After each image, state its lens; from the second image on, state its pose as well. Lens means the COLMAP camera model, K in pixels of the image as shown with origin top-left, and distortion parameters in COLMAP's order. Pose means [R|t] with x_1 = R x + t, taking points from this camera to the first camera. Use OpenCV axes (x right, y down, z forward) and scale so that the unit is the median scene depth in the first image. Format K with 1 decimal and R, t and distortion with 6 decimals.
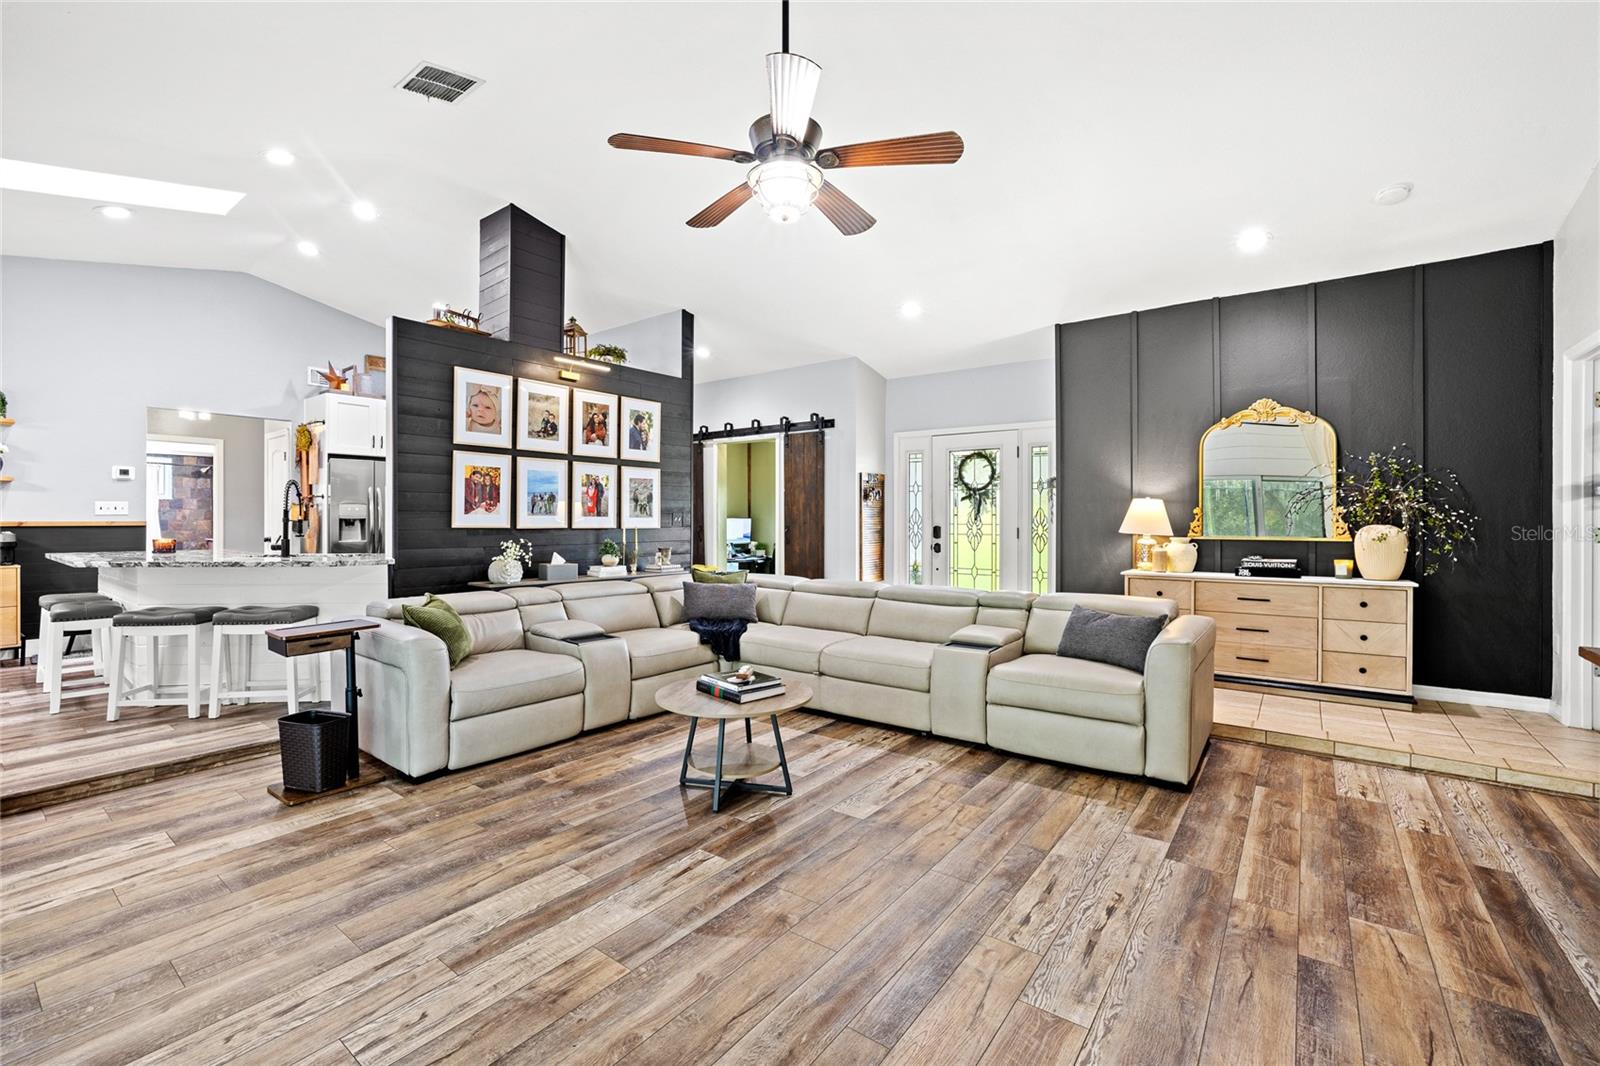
lens RADIAL K [[688.7, 0, 795.4], [0, 688.7, 518.6], [0, 0, 1]] dist [-0.038342, 0.015269]
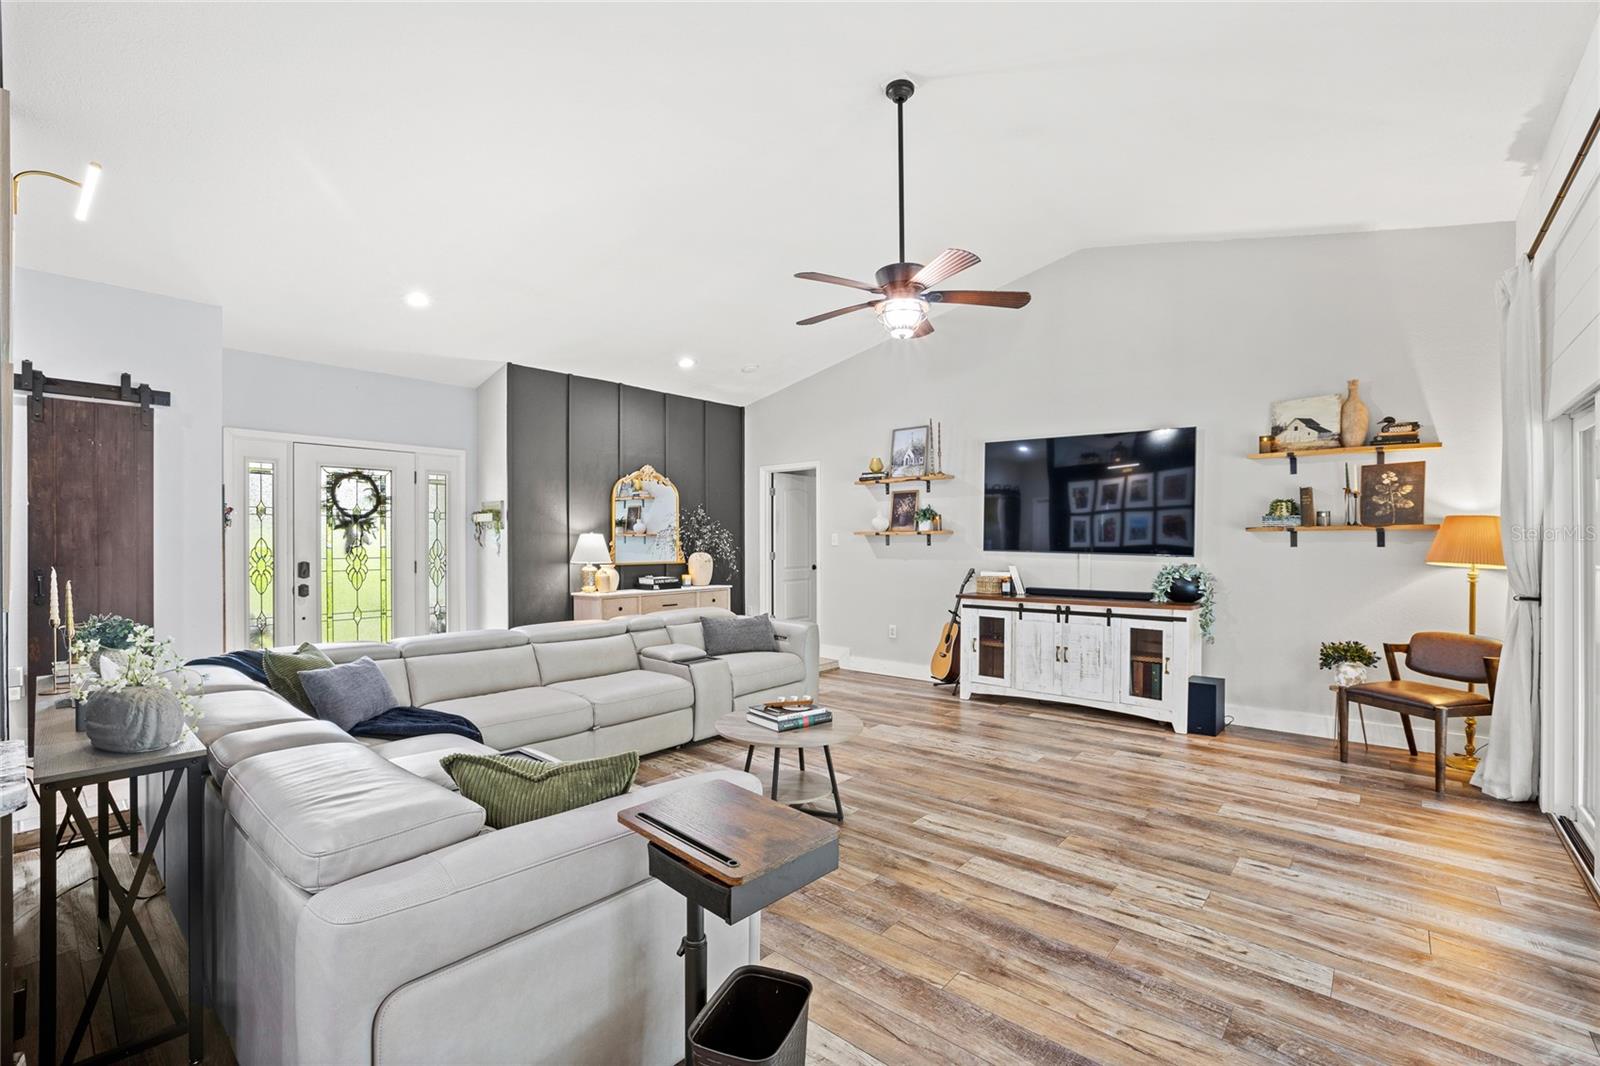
lens RADIAL K [[700.6, 0, 789.0], [0, 700.6, 540.7], [0, 0, 1]] dist [-0.025052, 0.000511]
pose [[0.068262, -0.000437, 0.997667, -0.674936], [0.001587, 0.999999, 0.000330, -0.015802], [-0.997666, 0.001561, 0.068263, 0.537179]]
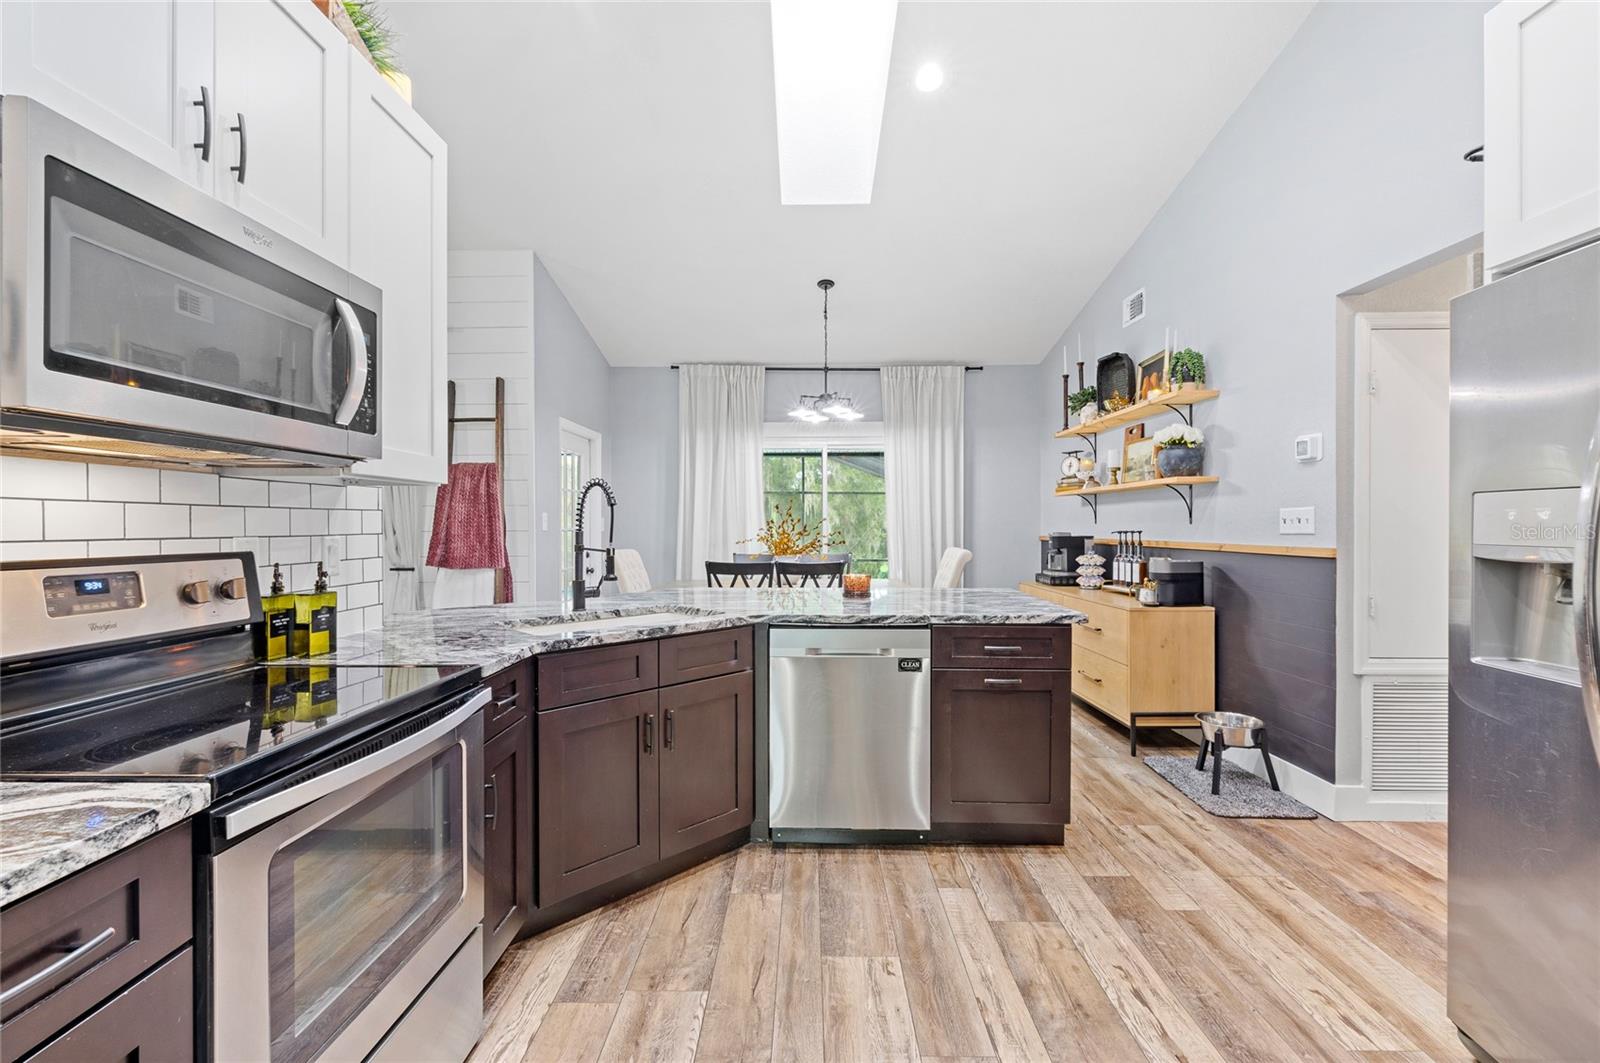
lens RADIAL K [[696.2, 0, 794.1], [0, 696.2, 526.0], [0, 0, 1]] dist [-0.042205, 0.014813]
pose [[-0.803002, 0.001782, -0.595974, -0.443284], [0.003532, 0.999992, -0.001770, -0.012930], [0.595966, -0.003527, -0.803002, 1.311192]]
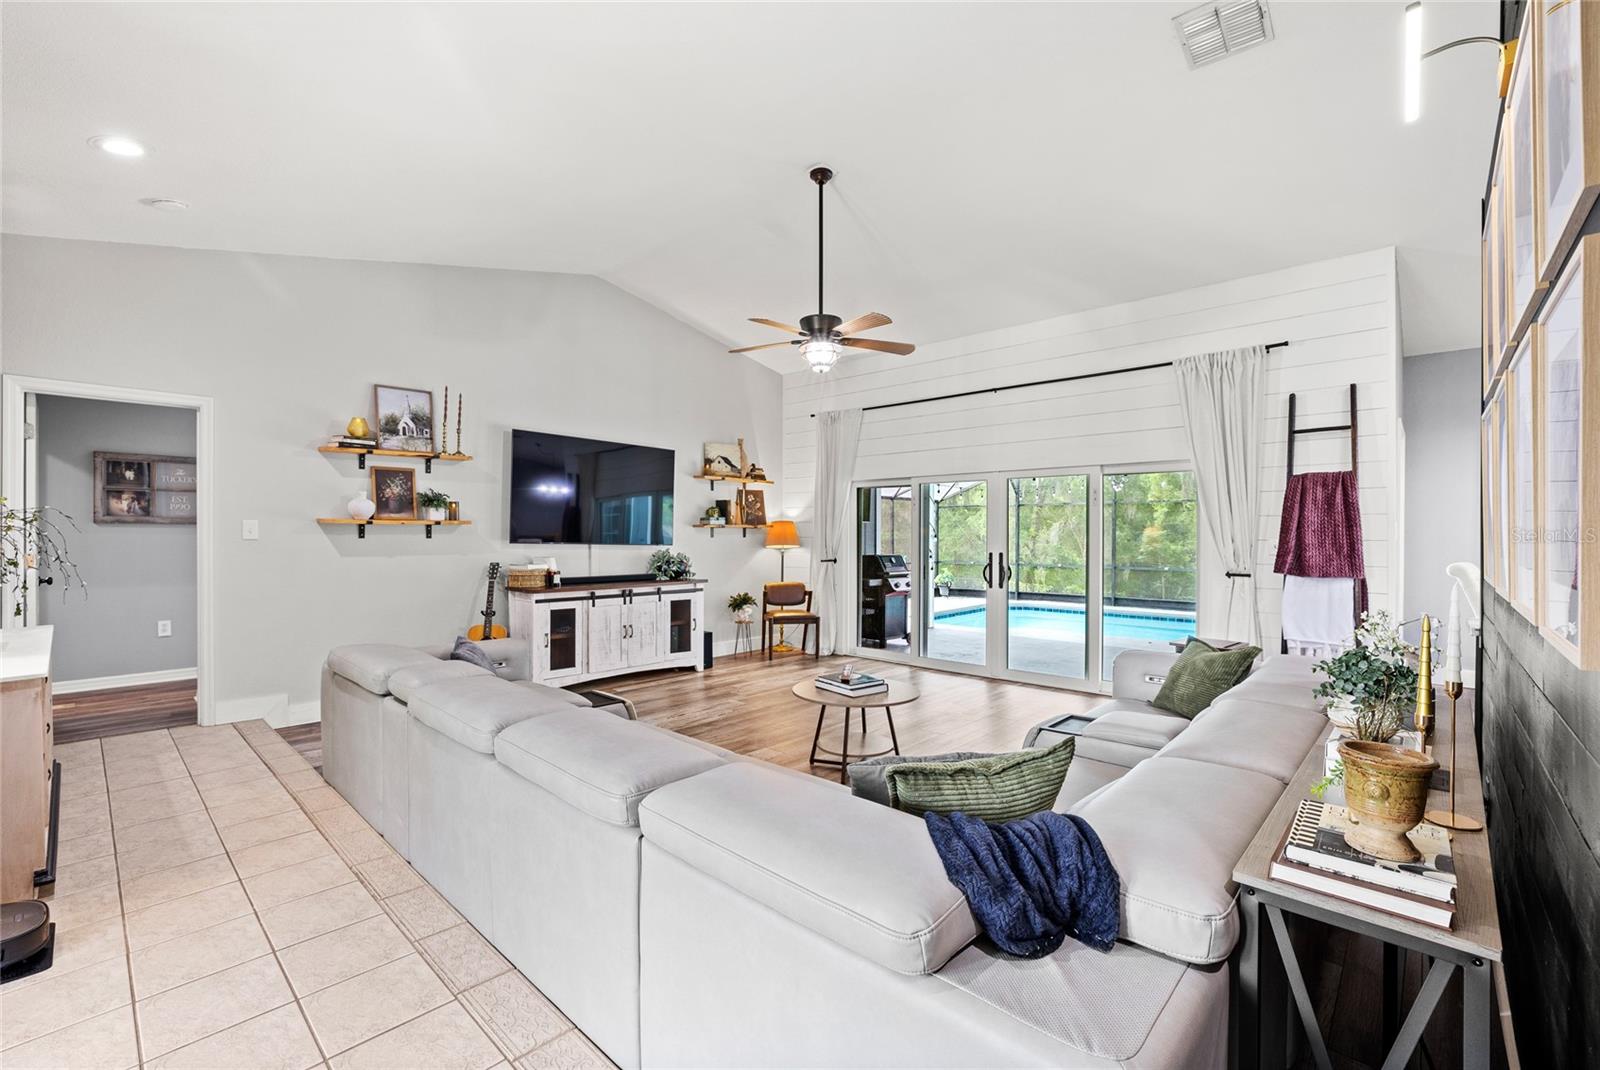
lens RADIAL K [[695.1, 0, 800.0], [0, 695.1, 534.4], [0, 0, 1]] dist [-0.016253, -0.000028]
pose [[-0.995291, -0.003805, 0.096854, -0.063837], [-0.003685, 0.999992, 0.001411, -0.015383], [-0.096859, 0.001048, -0.995298, 1.307055]]
